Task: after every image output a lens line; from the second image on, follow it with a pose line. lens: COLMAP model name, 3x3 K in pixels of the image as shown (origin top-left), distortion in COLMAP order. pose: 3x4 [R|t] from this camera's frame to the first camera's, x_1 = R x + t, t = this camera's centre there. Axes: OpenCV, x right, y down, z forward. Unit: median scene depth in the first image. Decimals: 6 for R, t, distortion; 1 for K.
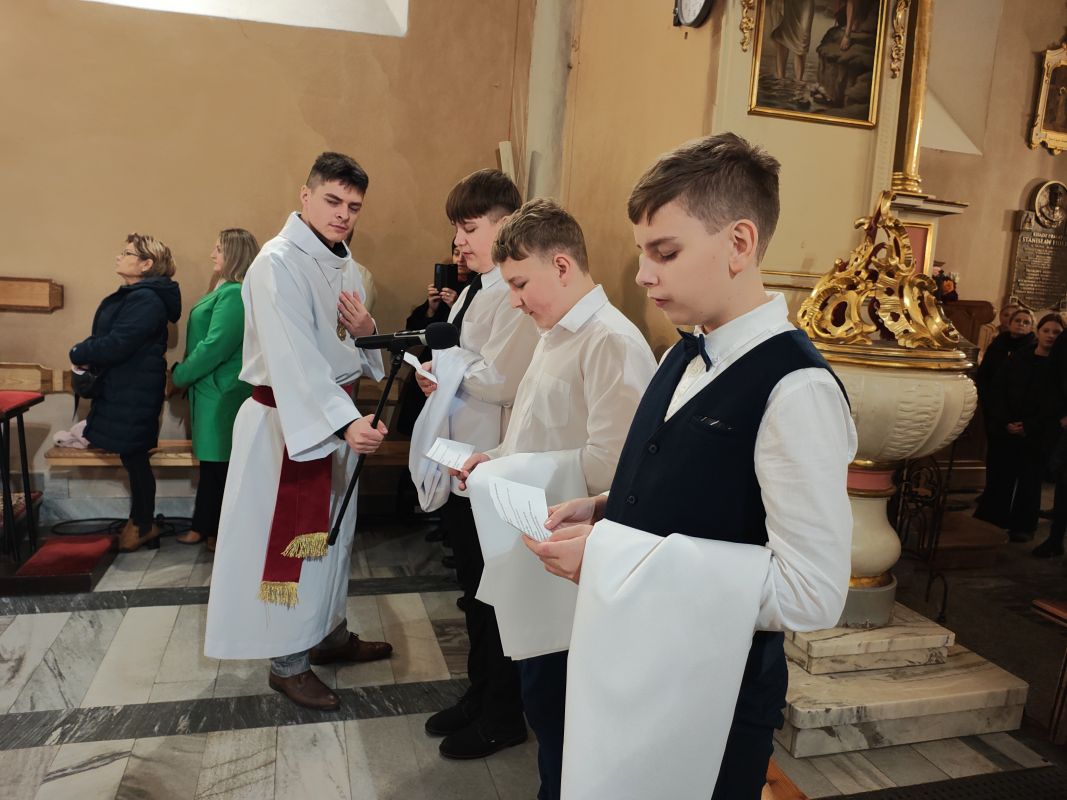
lens RADIAL K [[779.4, 0, 533.6], [0, 779.4, 395.5], [0, 0, 1]] dist [0.013227, -0.046224]
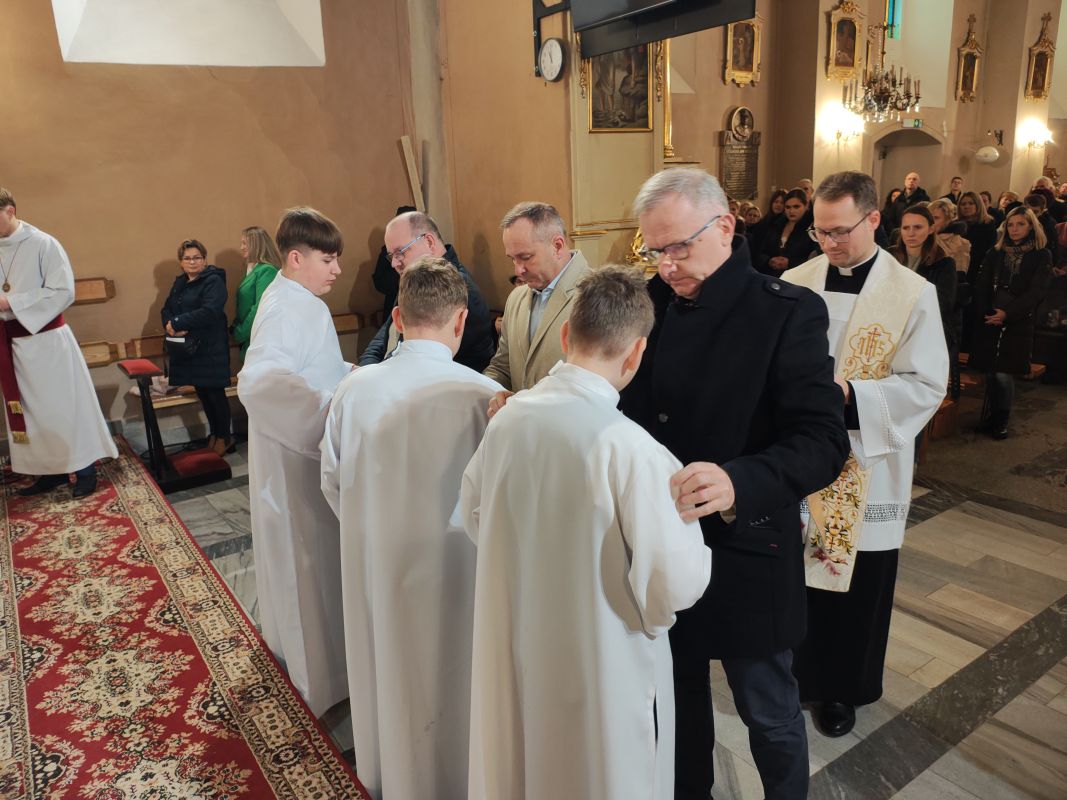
lens RADIAL K [[779.4, 0, 531.3], [0, 779.4, 396.4], [0, 0, 1]] dist [0.013227, -0.046224]
pose [[0.942838, -0.176540, 0.282649, -0.432159], [0.138806, 0.979118, 0.148530, -0.057060], [-0.302969, -0.100806, 0.947654, -0.661282]]
